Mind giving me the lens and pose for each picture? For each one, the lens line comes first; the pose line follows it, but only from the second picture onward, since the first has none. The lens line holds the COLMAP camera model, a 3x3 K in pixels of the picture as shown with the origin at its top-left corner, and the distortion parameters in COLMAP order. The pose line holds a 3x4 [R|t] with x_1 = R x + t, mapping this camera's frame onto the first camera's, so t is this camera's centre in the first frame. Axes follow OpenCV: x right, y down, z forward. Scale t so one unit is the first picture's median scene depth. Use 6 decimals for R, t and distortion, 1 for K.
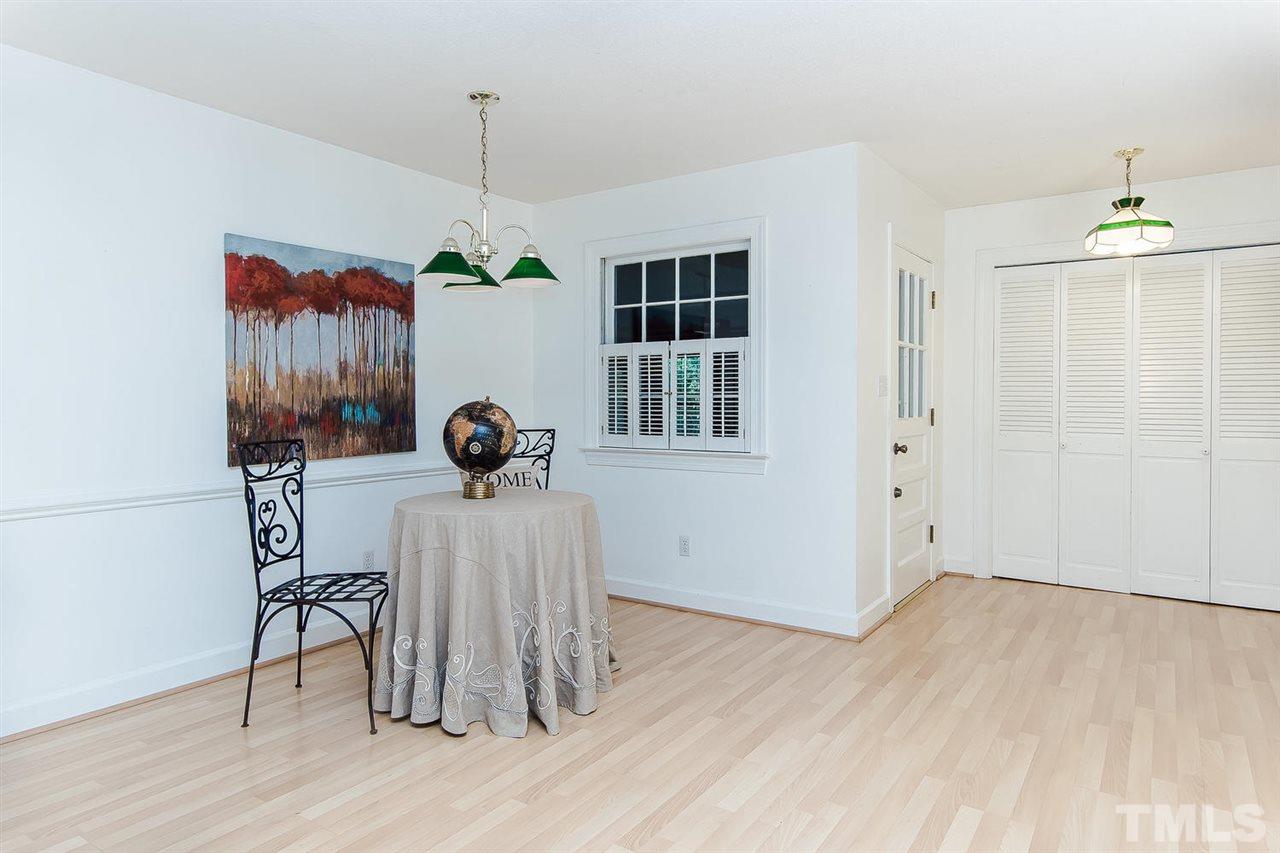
lens RADIAL K [[767.1, 0, 633.4], [0, 767.1, 400.3], [0, 0, 1]] dist [0.005581, 0.000296]
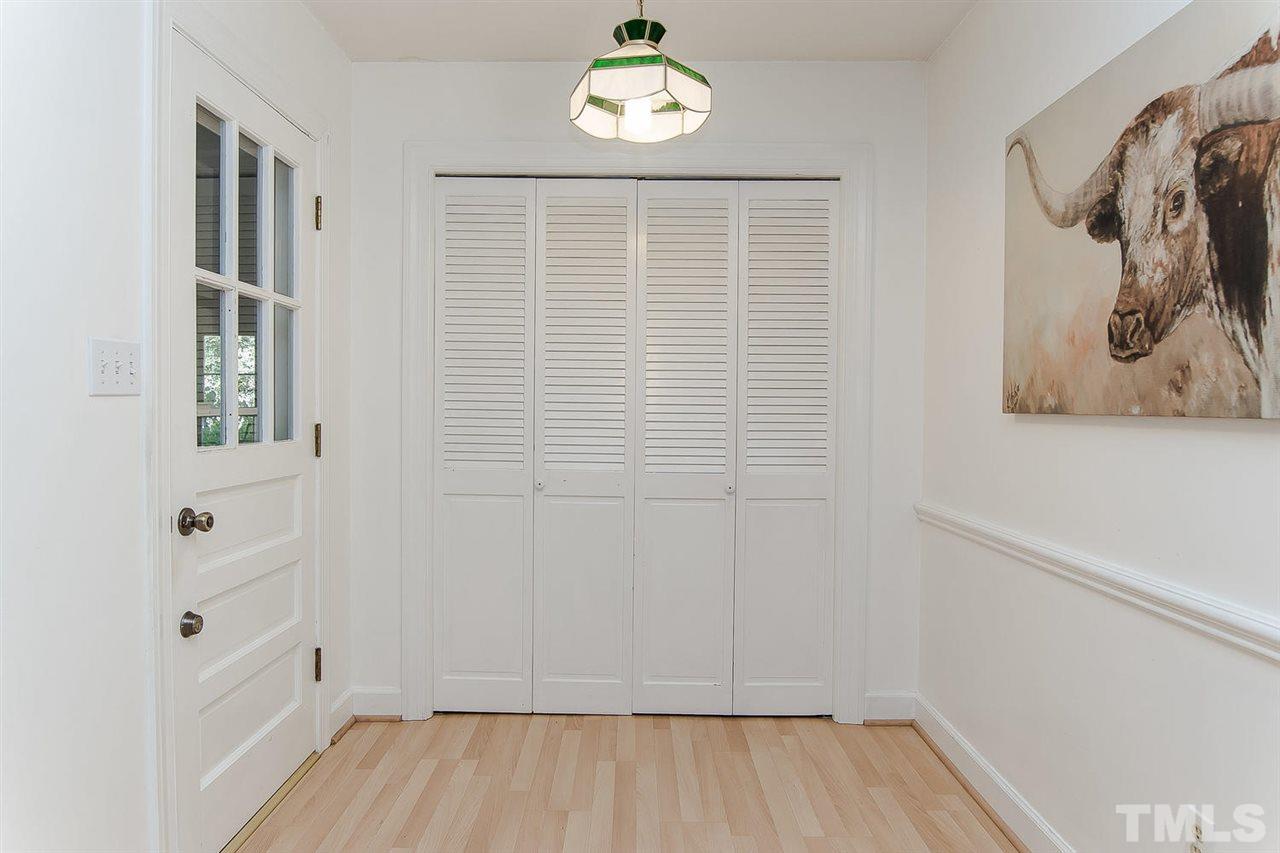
lens RADIAL K [[767.1, 0, 633.4], [0, 767.1, 400.3], [0, 0, 1]] dist [0.005581, 0.000296]
pose [[0.821790, 0.008600, 0.569726, 0.300949], [-0.000256, 0.999892, -0.014724, 0.001859], [-0.569791, 0.011954, 0.821703, 0.504923]]
